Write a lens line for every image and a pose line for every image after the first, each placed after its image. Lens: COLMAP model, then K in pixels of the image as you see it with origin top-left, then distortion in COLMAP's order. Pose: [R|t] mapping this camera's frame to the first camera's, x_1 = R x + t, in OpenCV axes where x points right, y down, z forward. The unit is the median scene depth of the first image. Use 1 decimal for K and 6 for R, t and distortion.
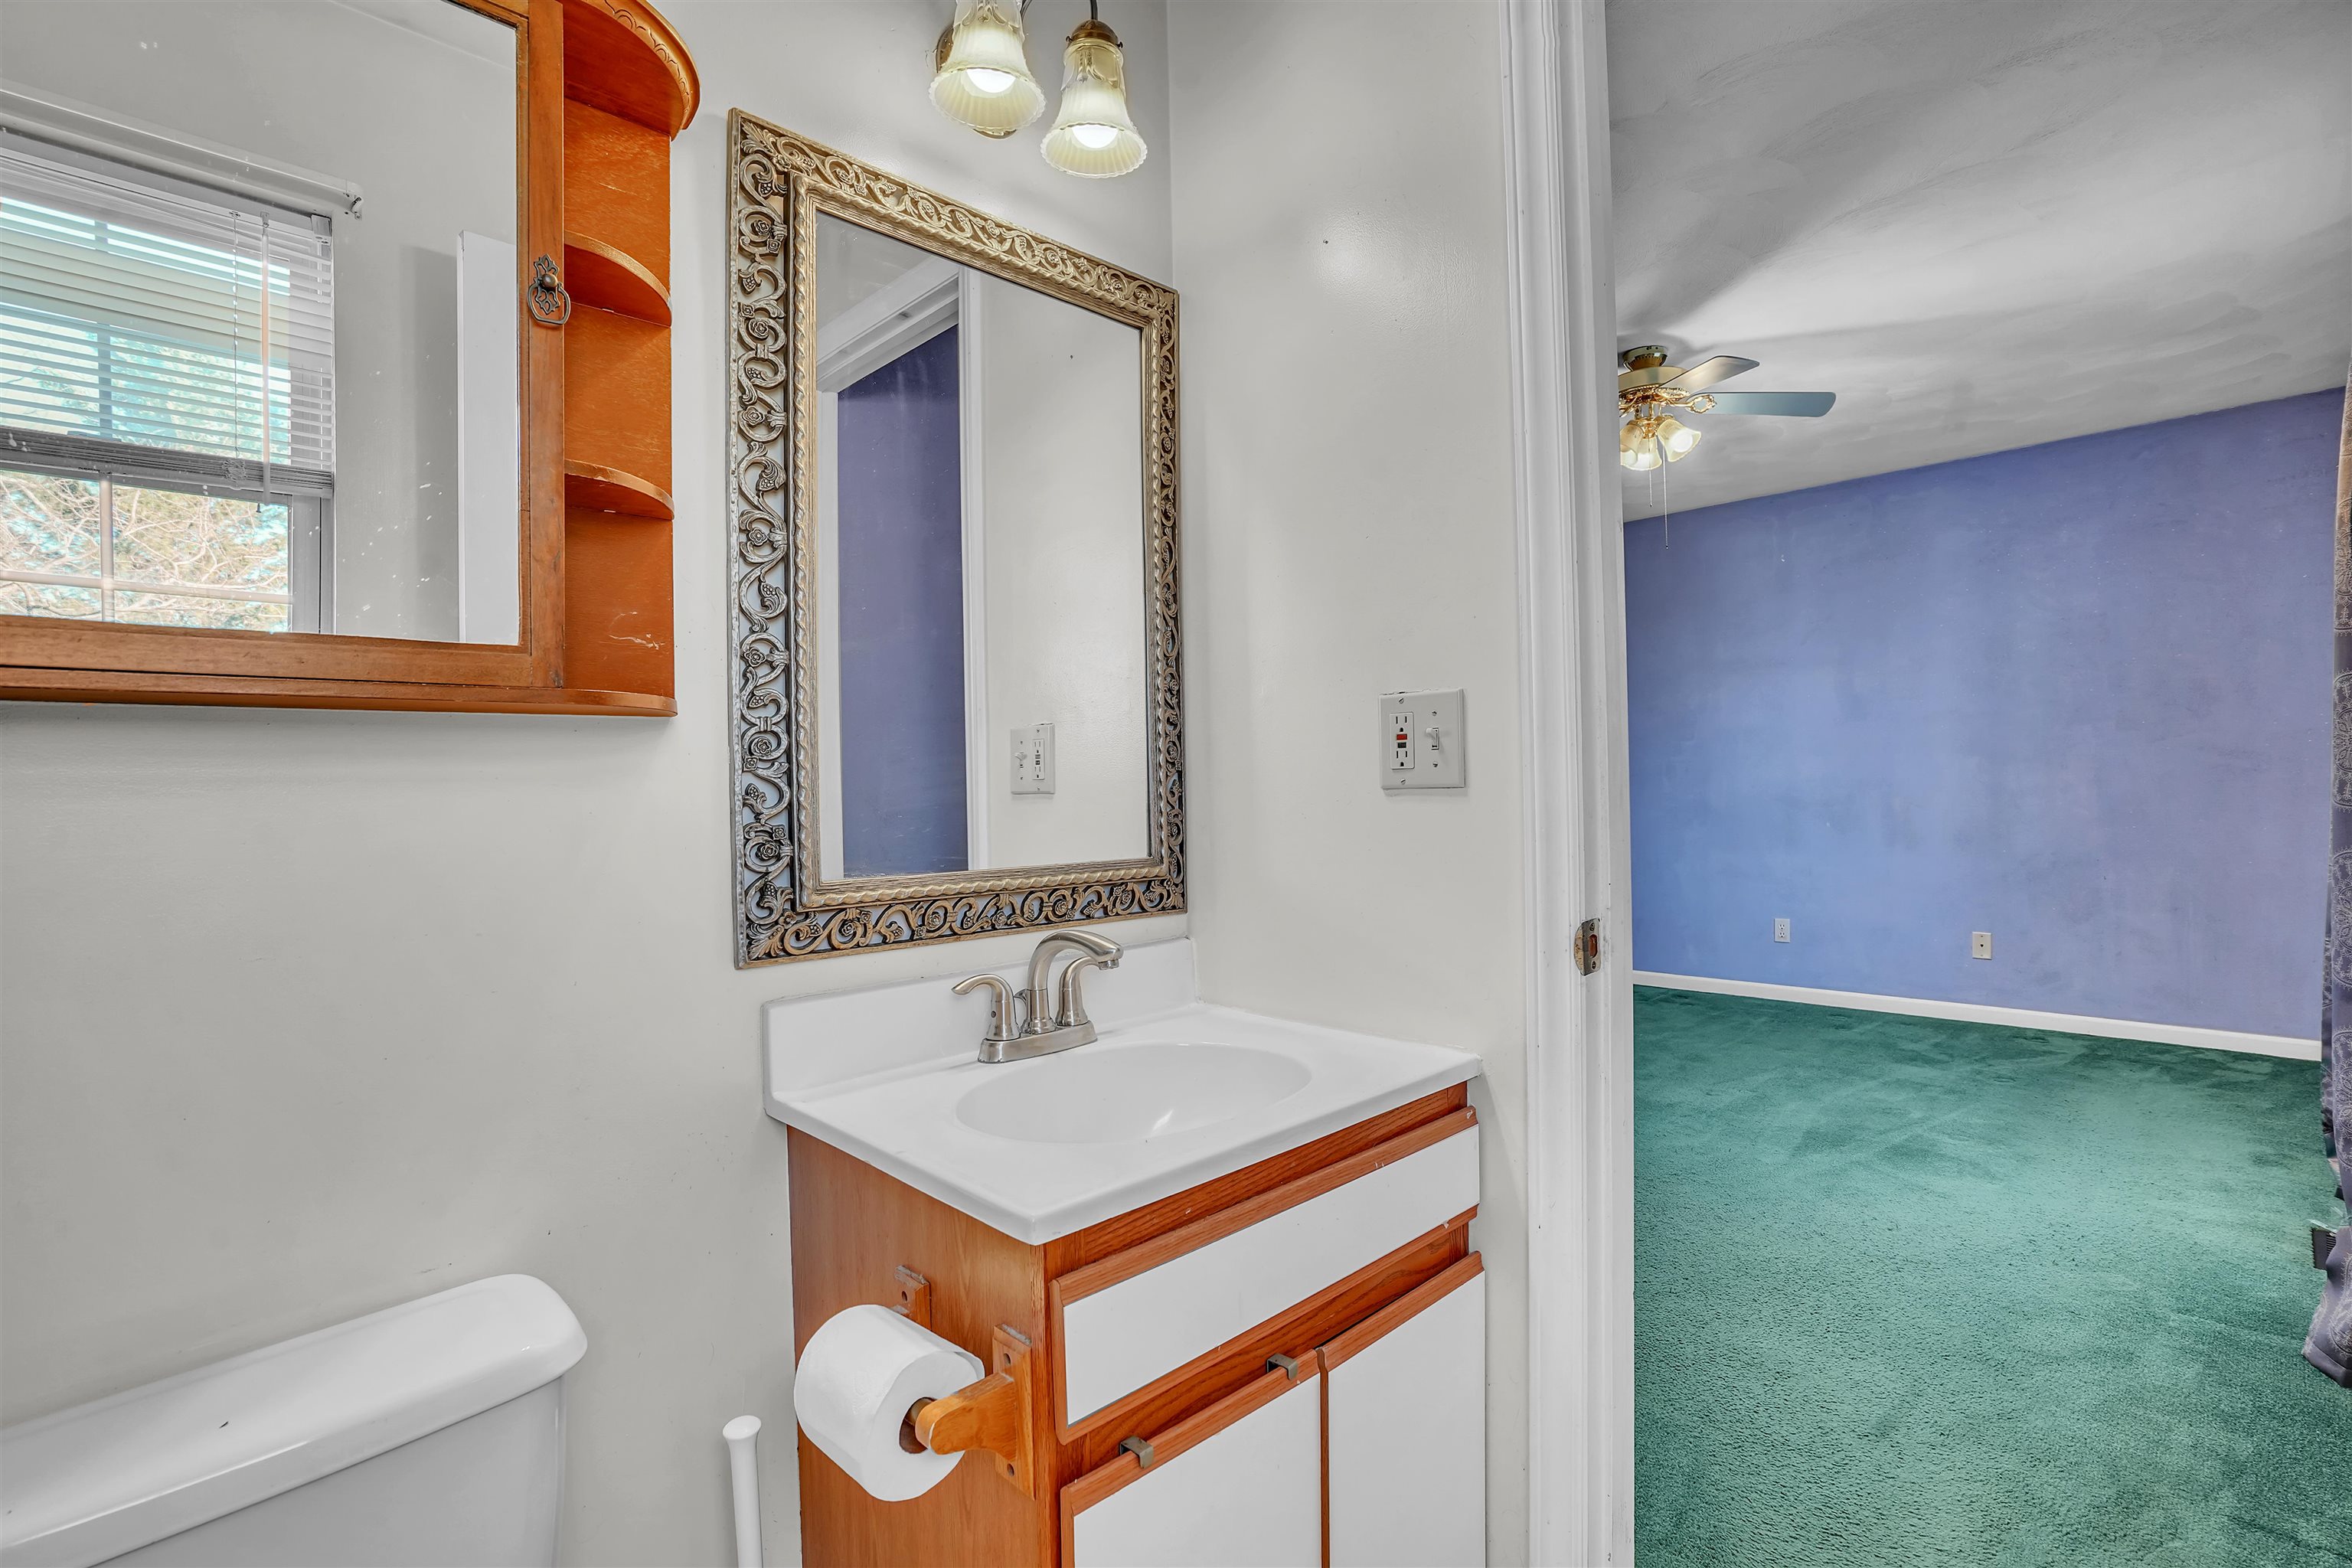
lens RADIAL K [[1104.3, 0, 1167.2], [0, 1104.3, 791.4], [0, 0, 1]] dist [-0.058870, 0.025045]
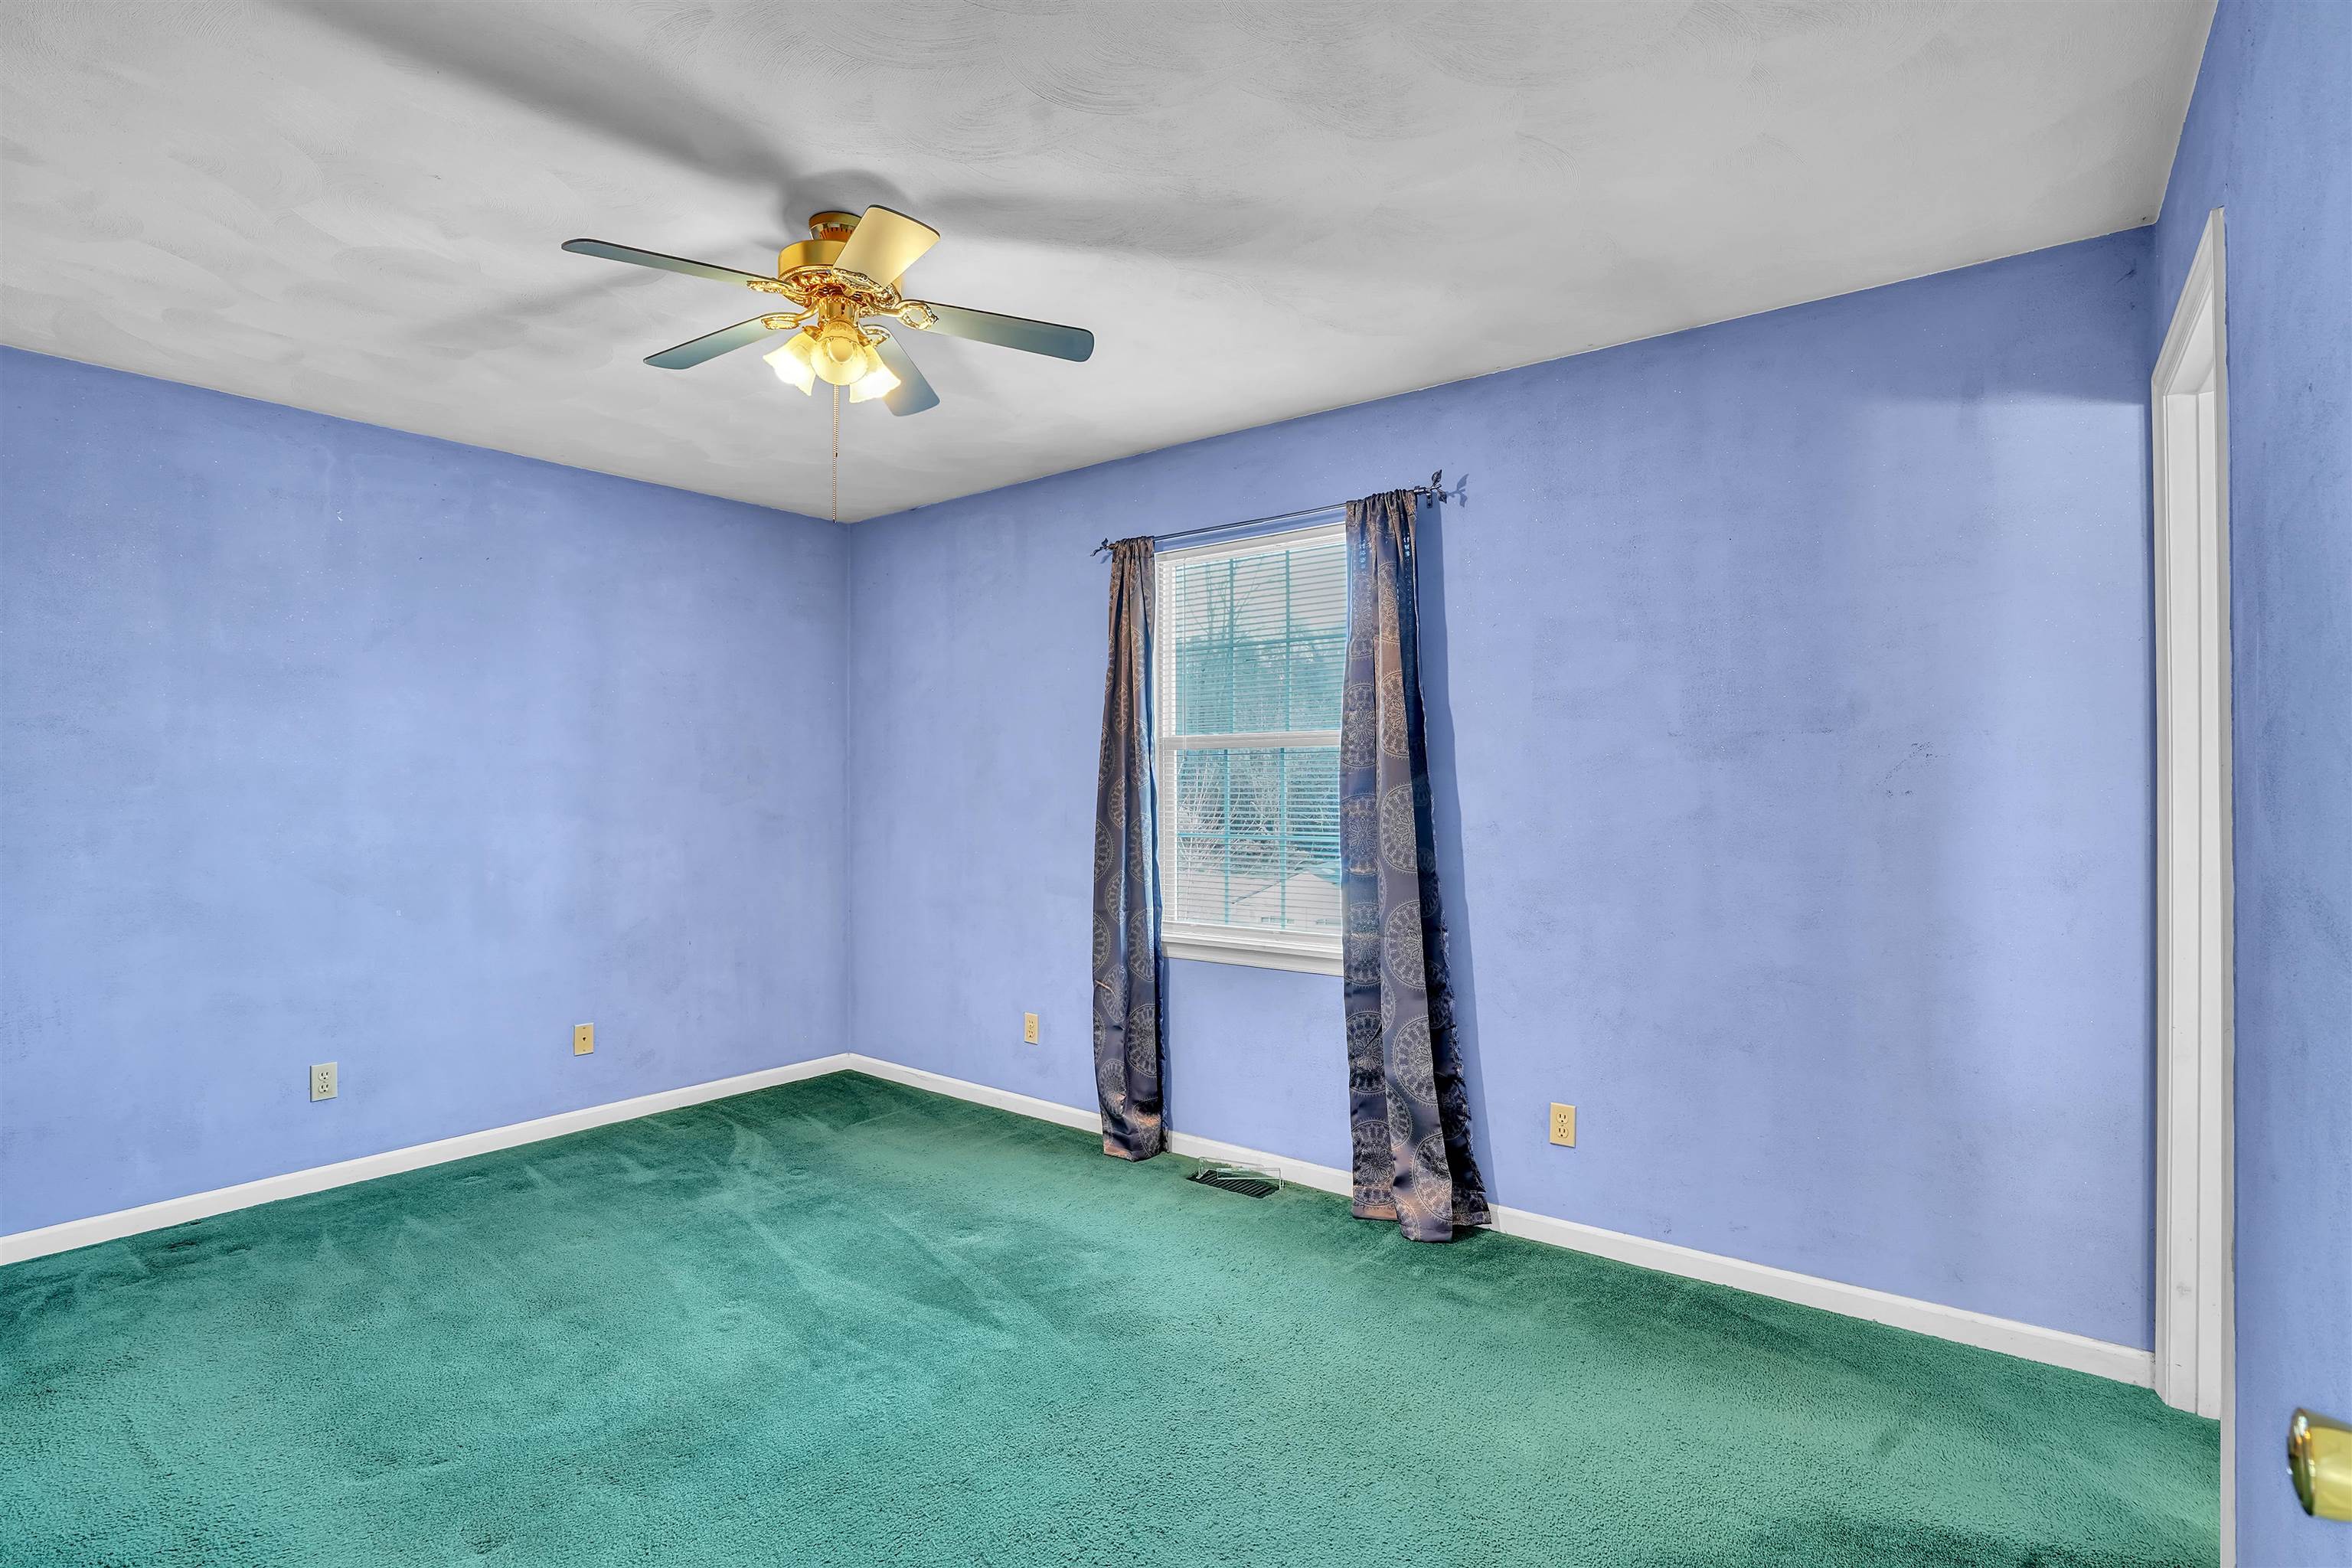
lens RADIAL K [[1104.3, 0, 1167.2], [0, 1104.3, 791.4], [0, 0, 1]] dist [-0.058870, 0.025045]
pose [[-0.166817, 0.021024, 0.985764, -0.274314], [0.006989, 0.999773, -0.020140, -0.051338], [-0.985963, 0.003530, -0.166926, 1.066829]]
